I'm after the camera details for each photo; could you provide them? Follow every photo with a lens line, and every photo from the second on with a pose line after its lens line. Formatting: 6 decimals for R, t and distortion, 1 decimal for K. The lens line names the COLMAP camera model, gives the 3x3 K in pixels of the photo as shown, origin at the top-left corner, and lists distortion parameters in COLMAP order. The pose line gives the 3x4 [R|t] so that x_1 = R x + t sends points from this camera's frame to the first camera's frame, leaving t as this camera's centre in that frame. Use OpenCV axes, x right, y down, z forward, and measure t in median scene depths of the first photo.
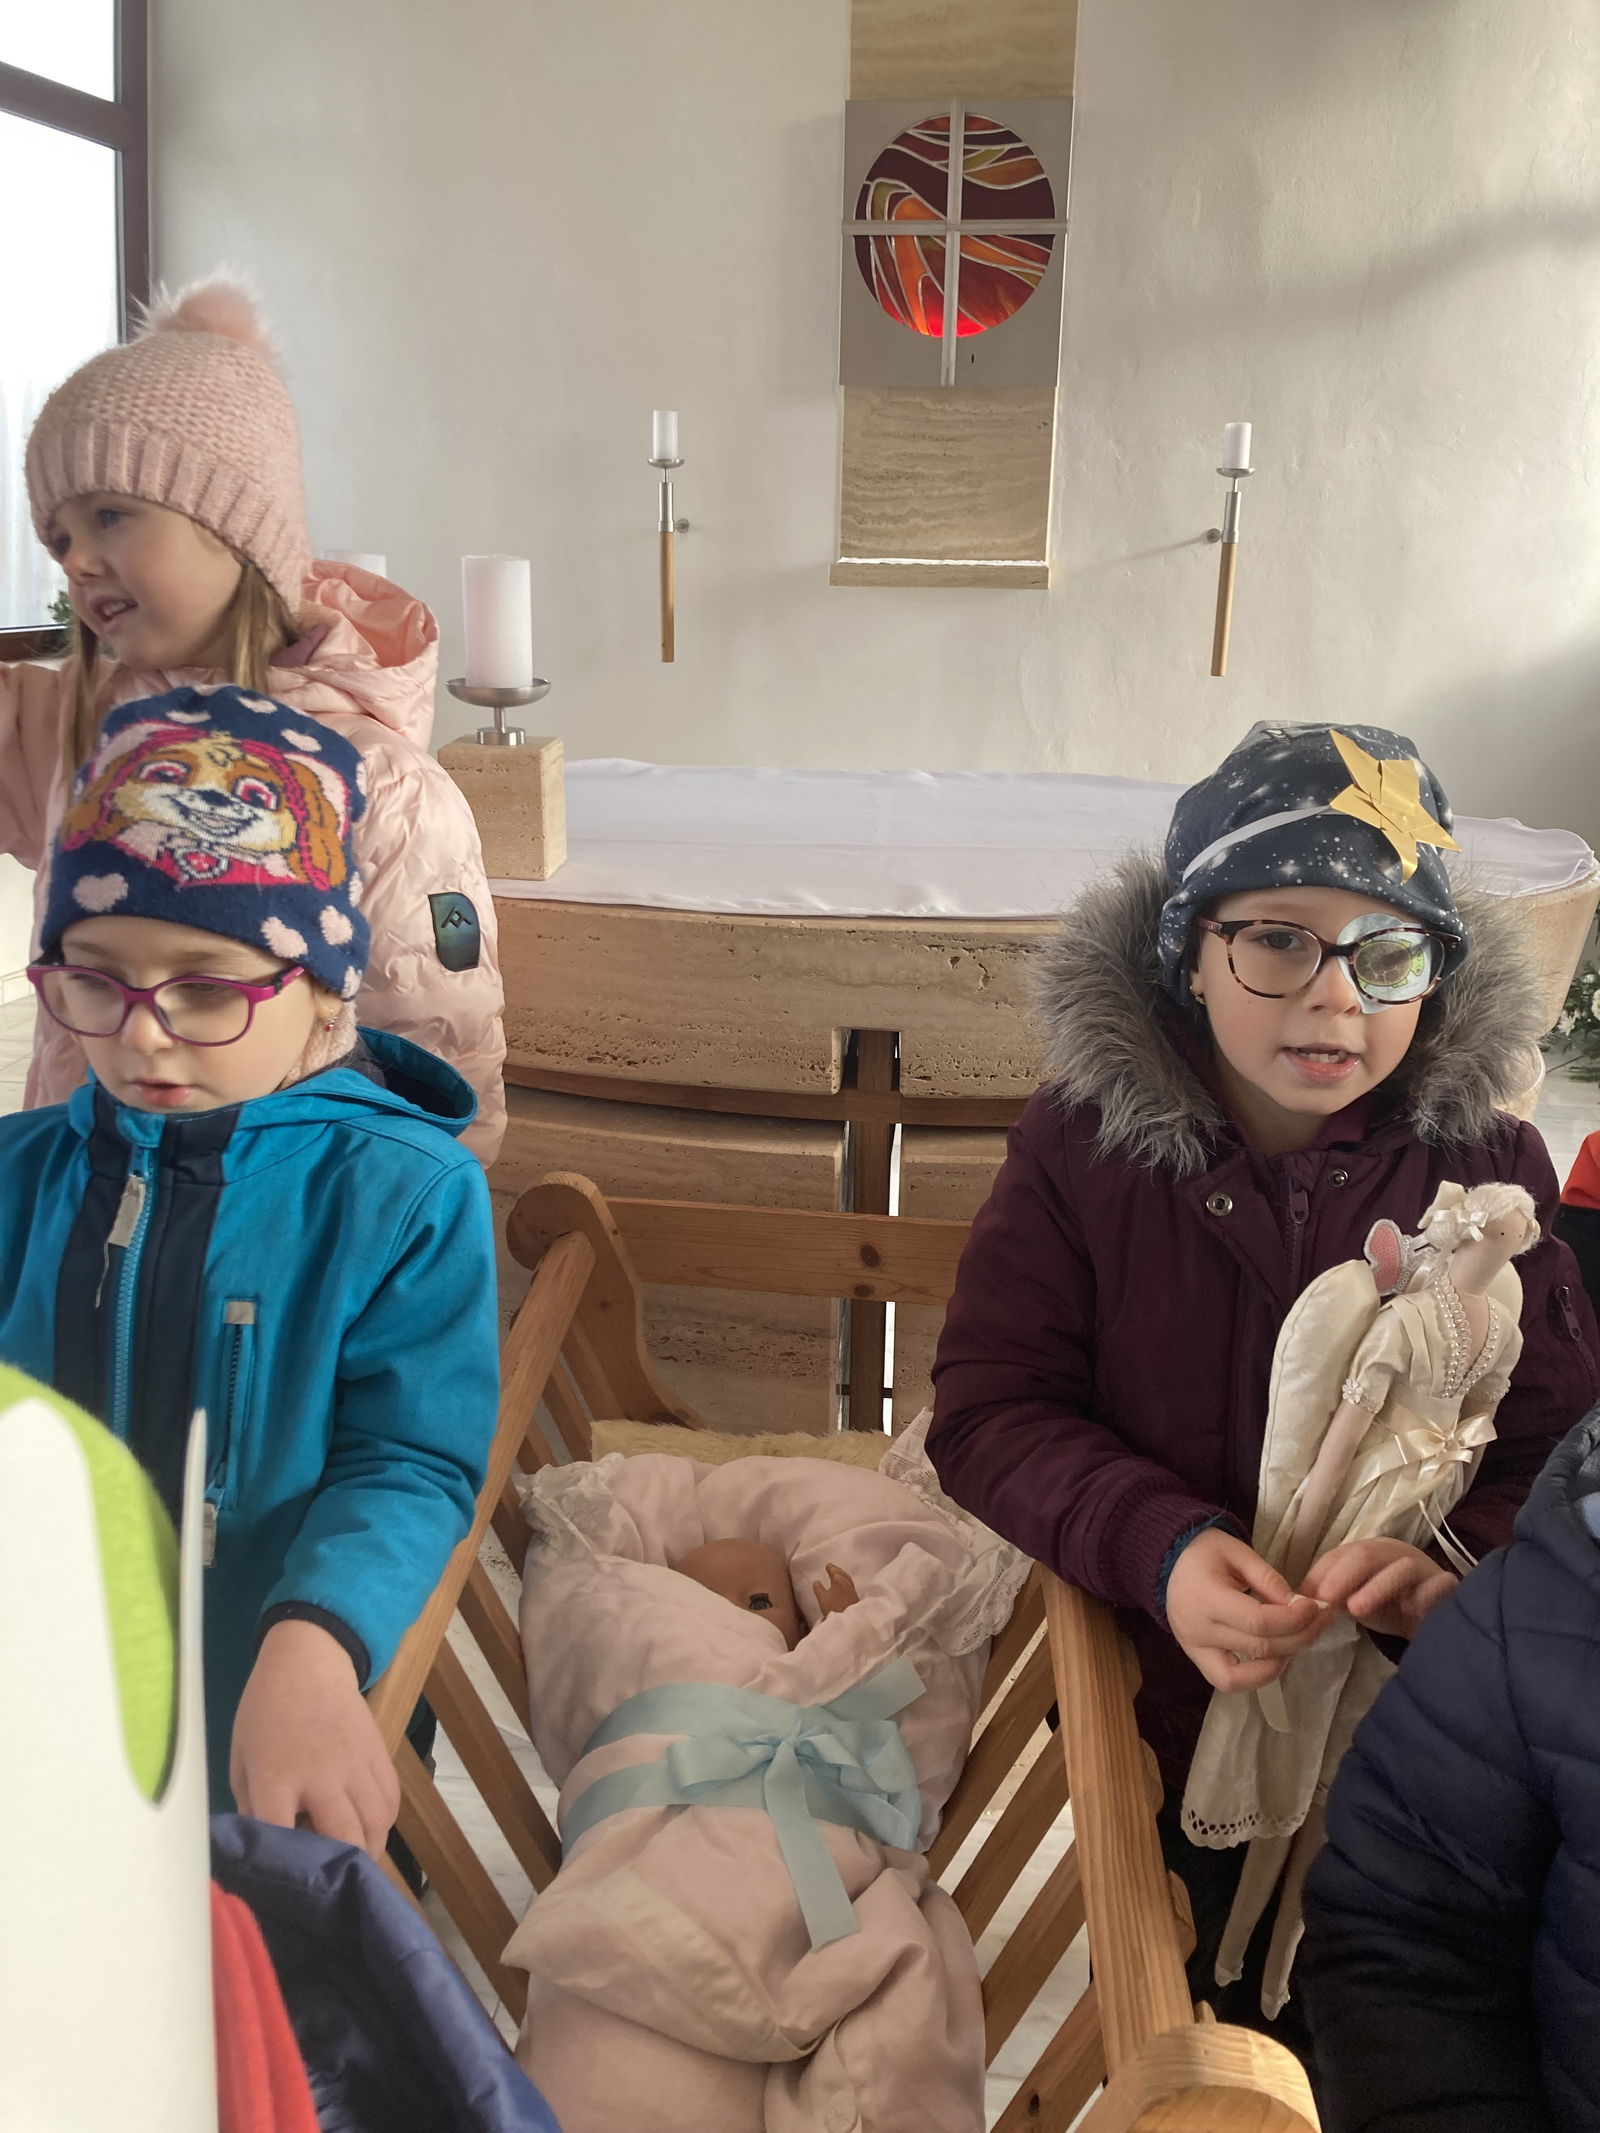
lens RADIAL K [[1767.6, 0, 754.7], [0, 1767.6, 1064.5], [0, 0, 1]] dist [0.001571, 0.002957]
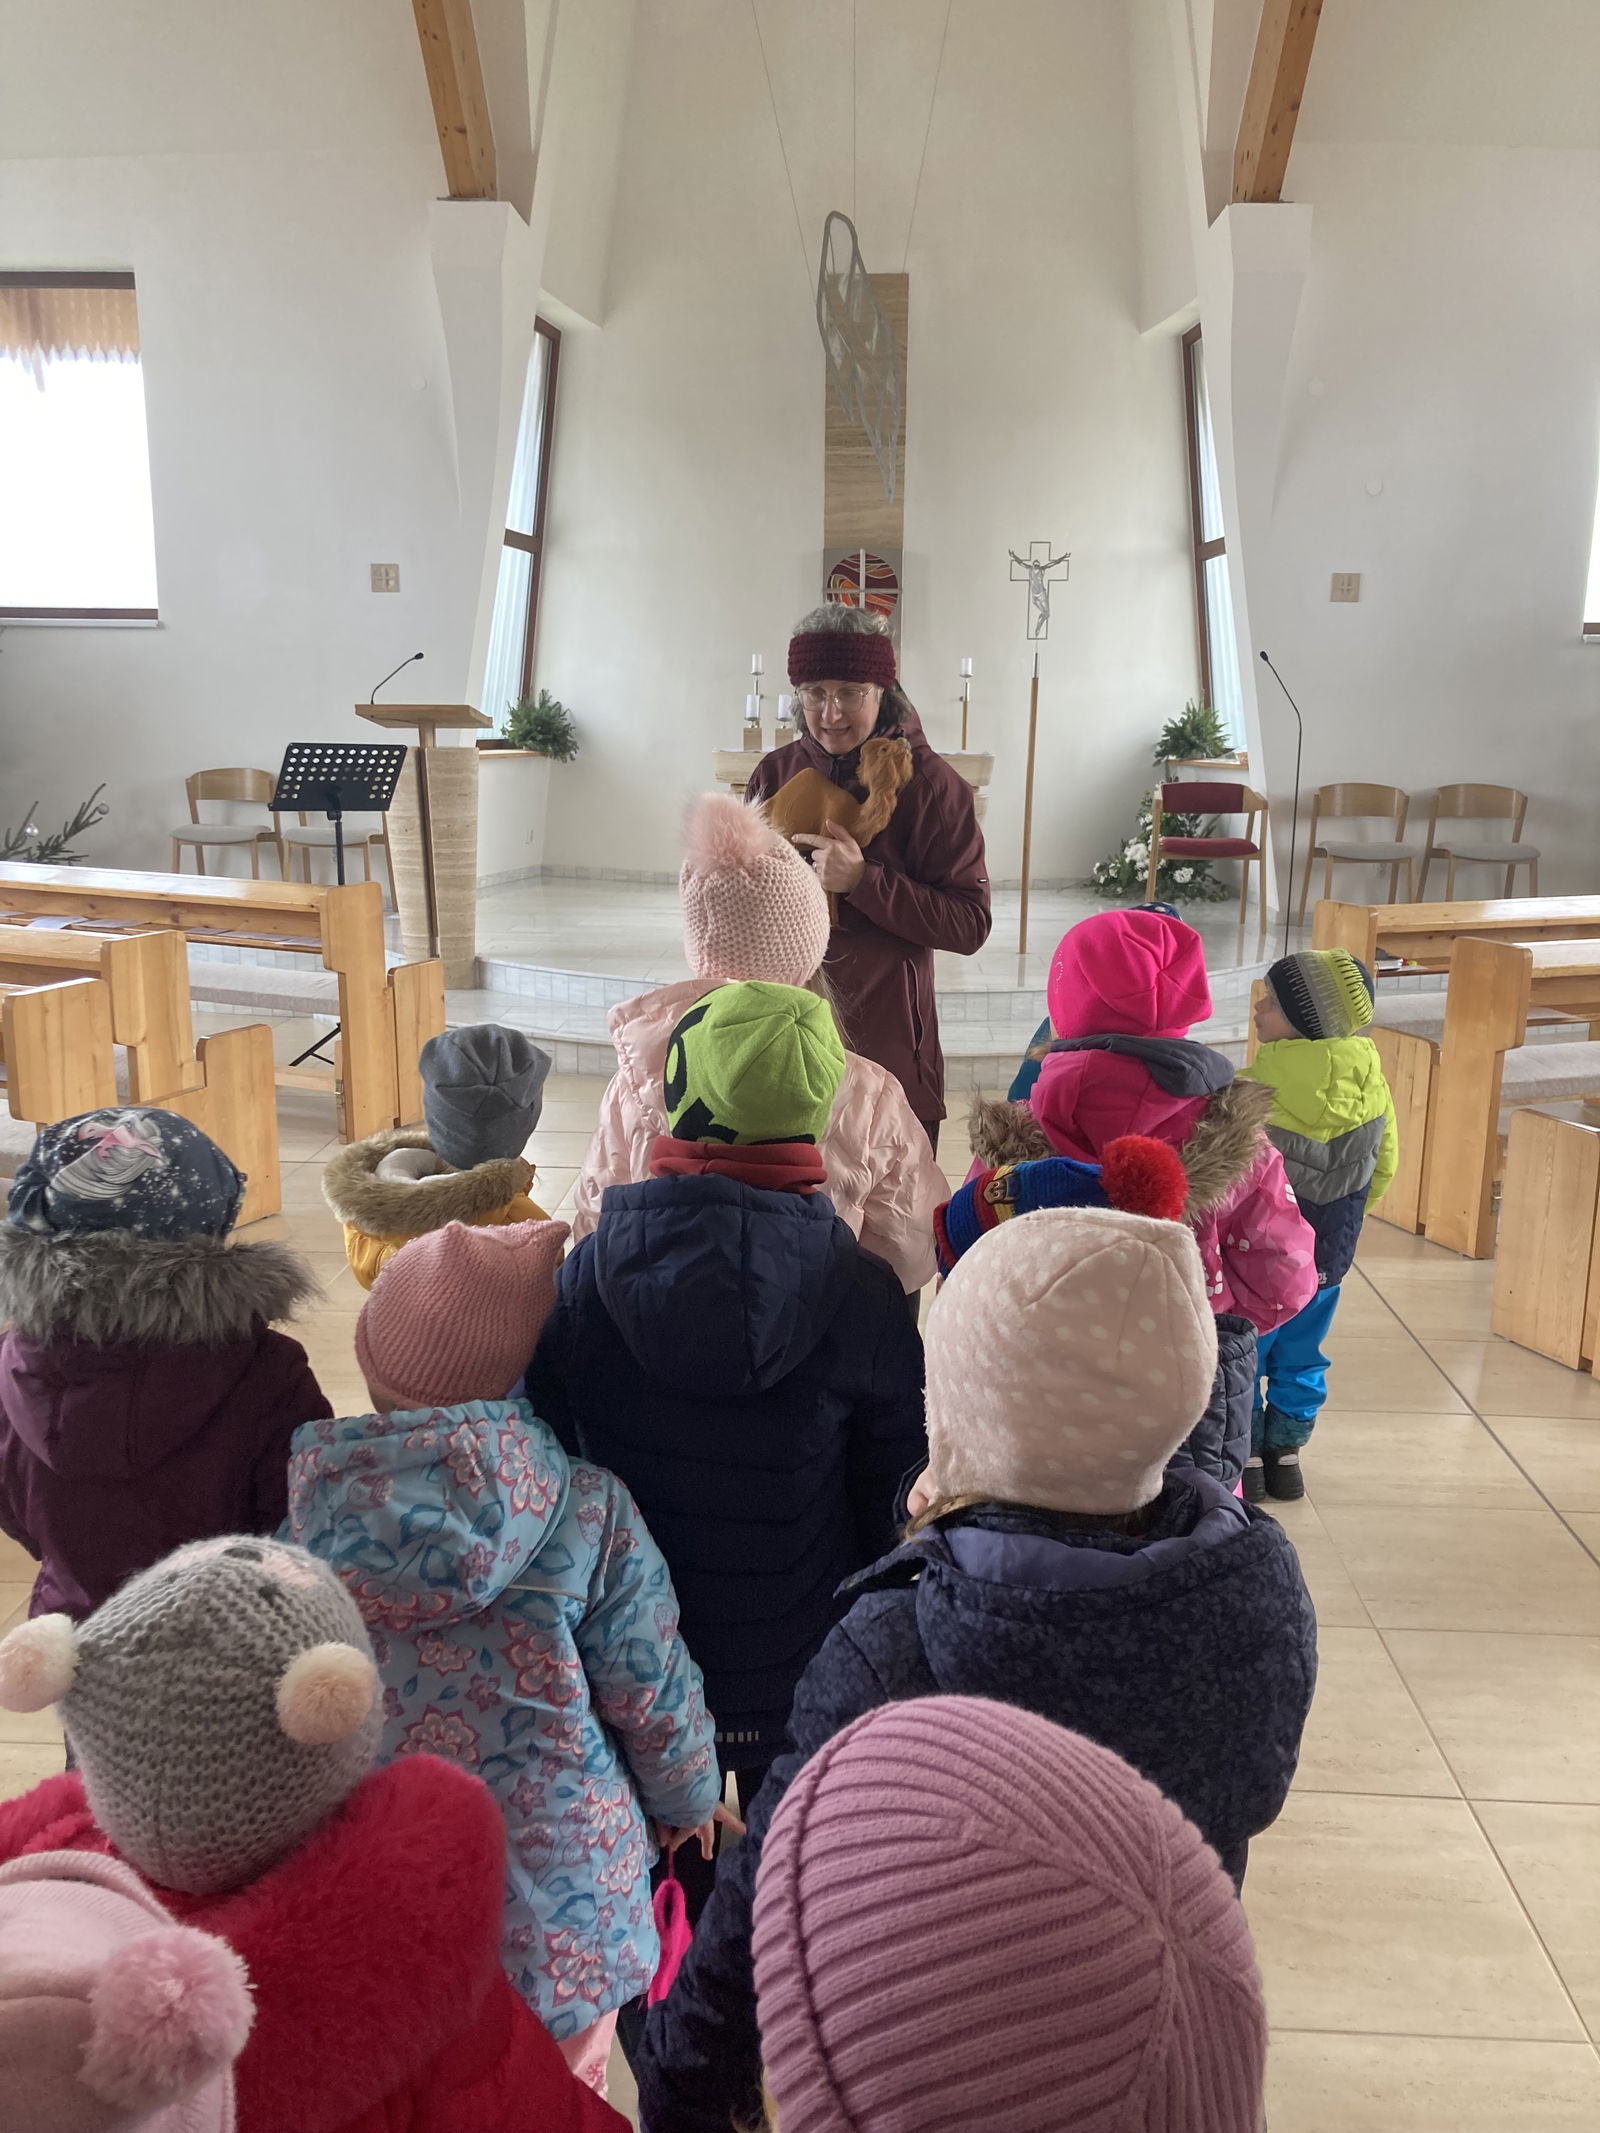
lens RADIAL K [[1715.0, 0, 800.0], [0, 1715.0, 1066.5], [0, 0, 1]] dist [0.006942, 0.003243]
pose [[0.997857, -0.016884, 0.063209, -0.168605], [0.023559, 0.994045, -0.106397, 0.555058], [-0.061036, 0.107658, 0.992313, -1.590363]]
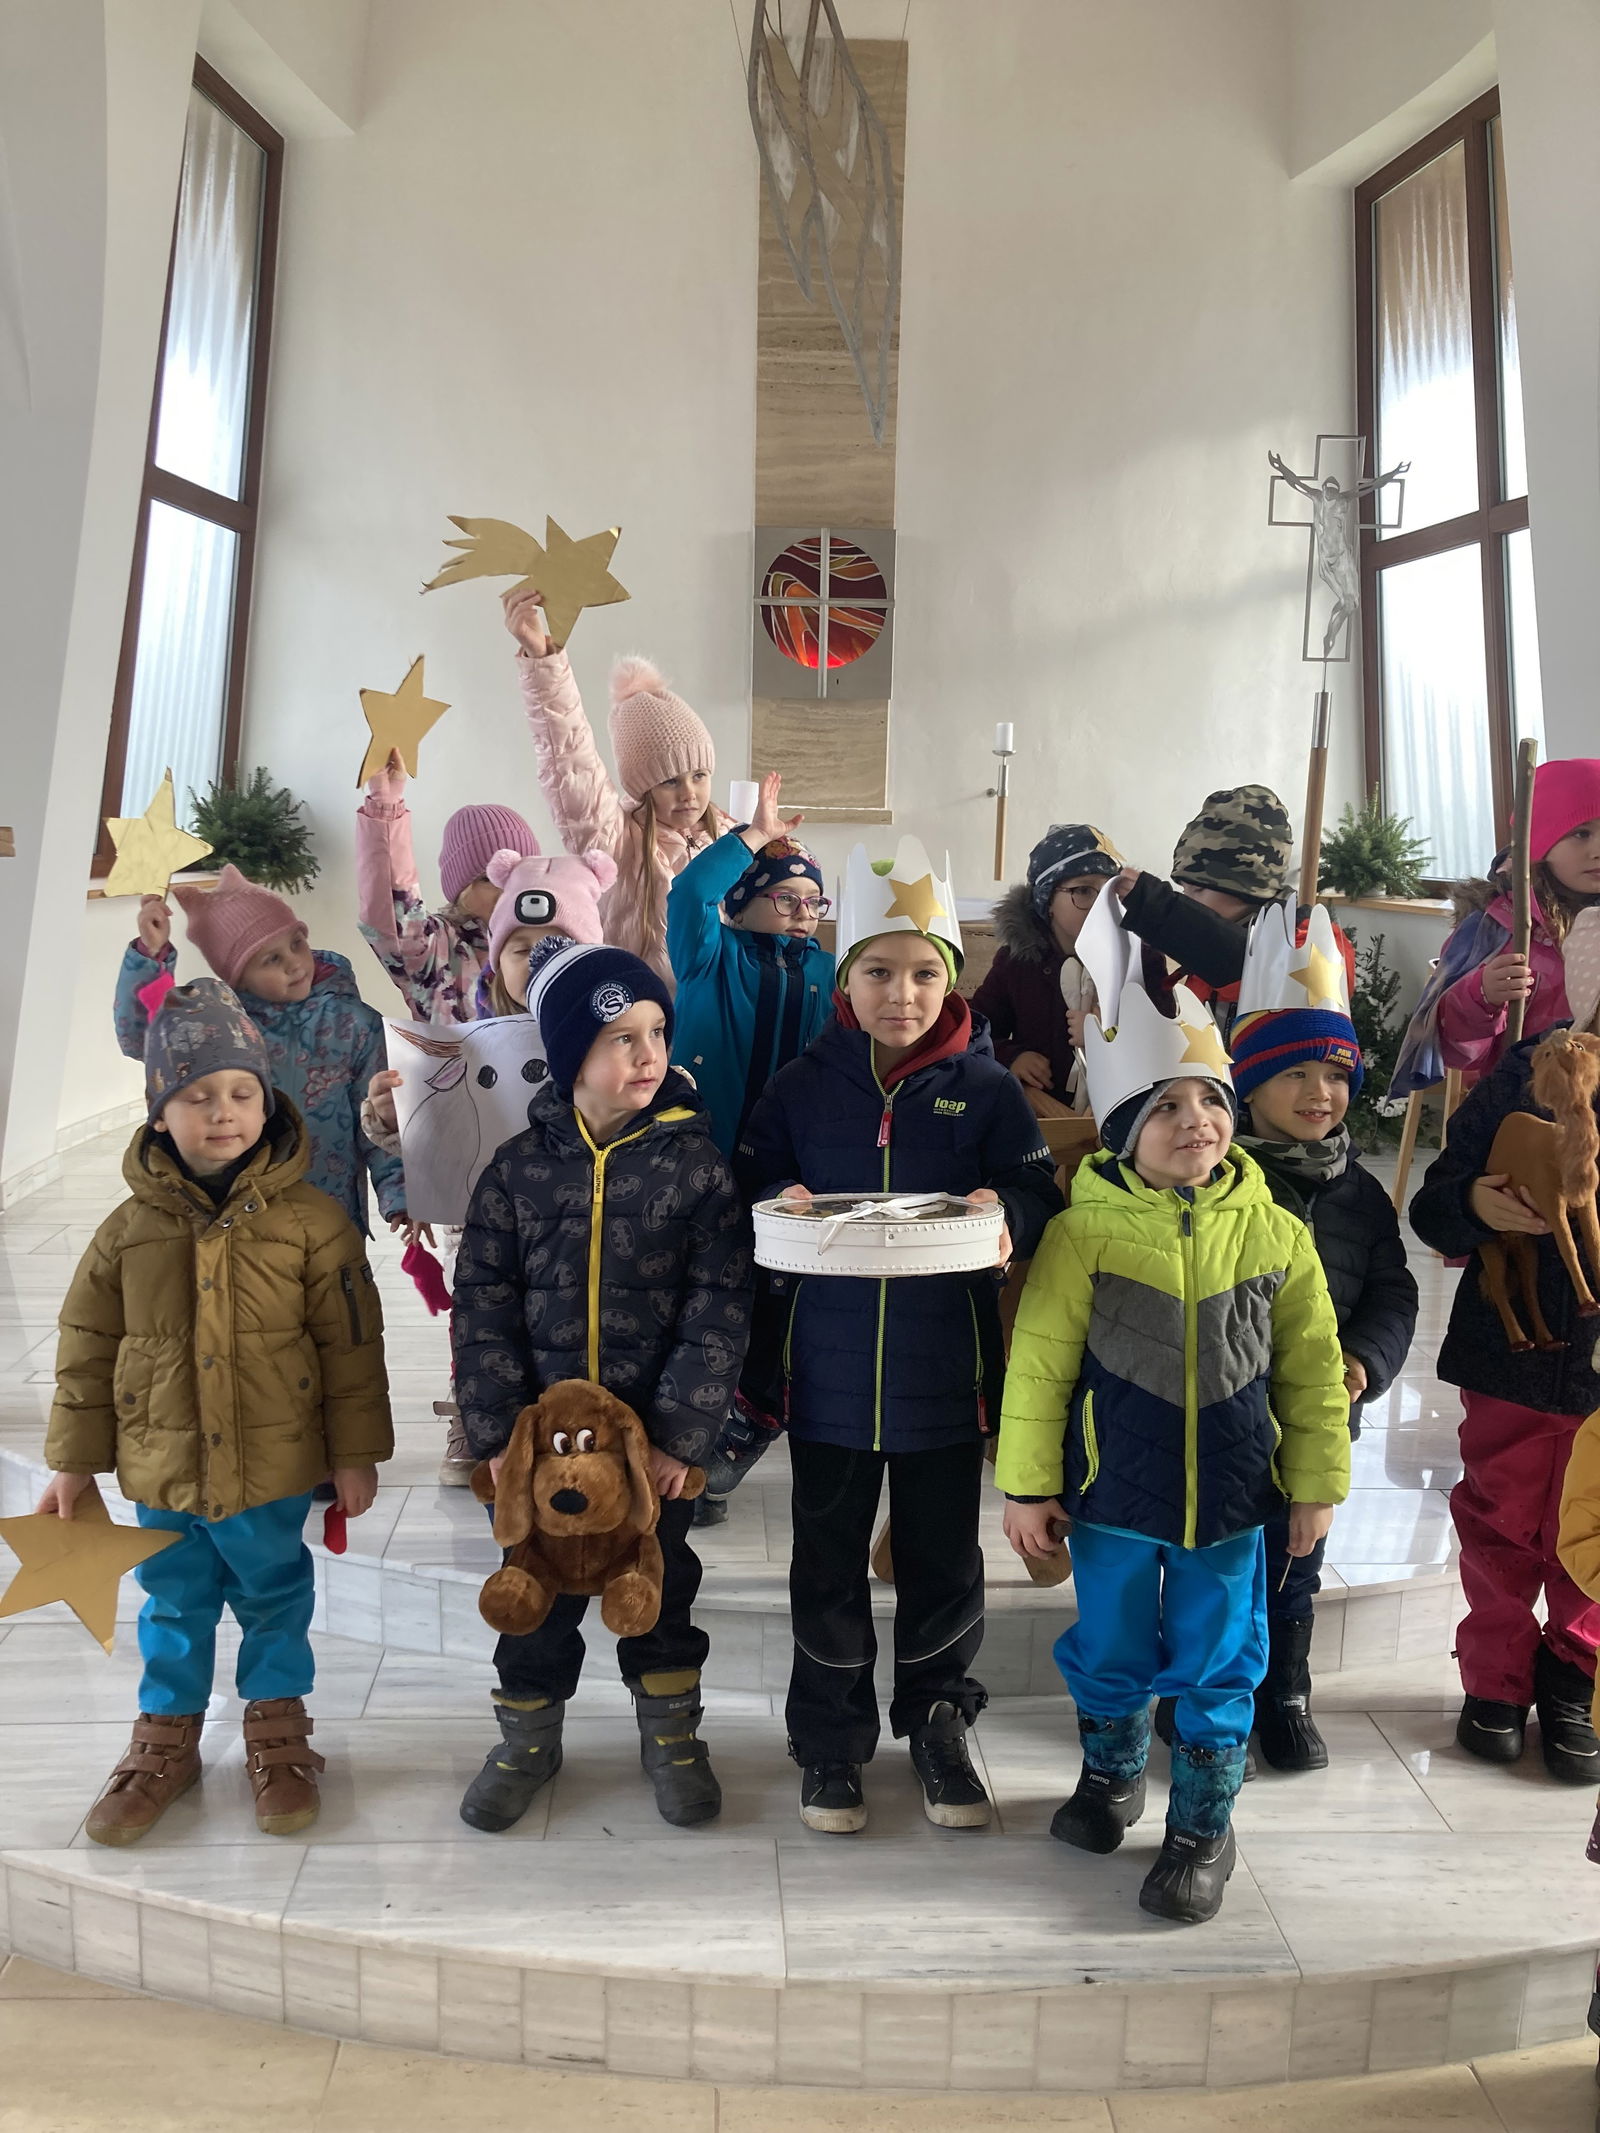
lens RADIAL K [[1715.0, 0, 800.0], [0, 1715.0, 1066.5], [0, 0, 1]] dist [0.006942, 0.003243]
pose [[0.986588, -0.017197, 0.162325, -0.164146], [0.042514, 0.987185, -0.153810, 0.171820], [-0.157600, 0.158648, 0.974676, -0.426172]]
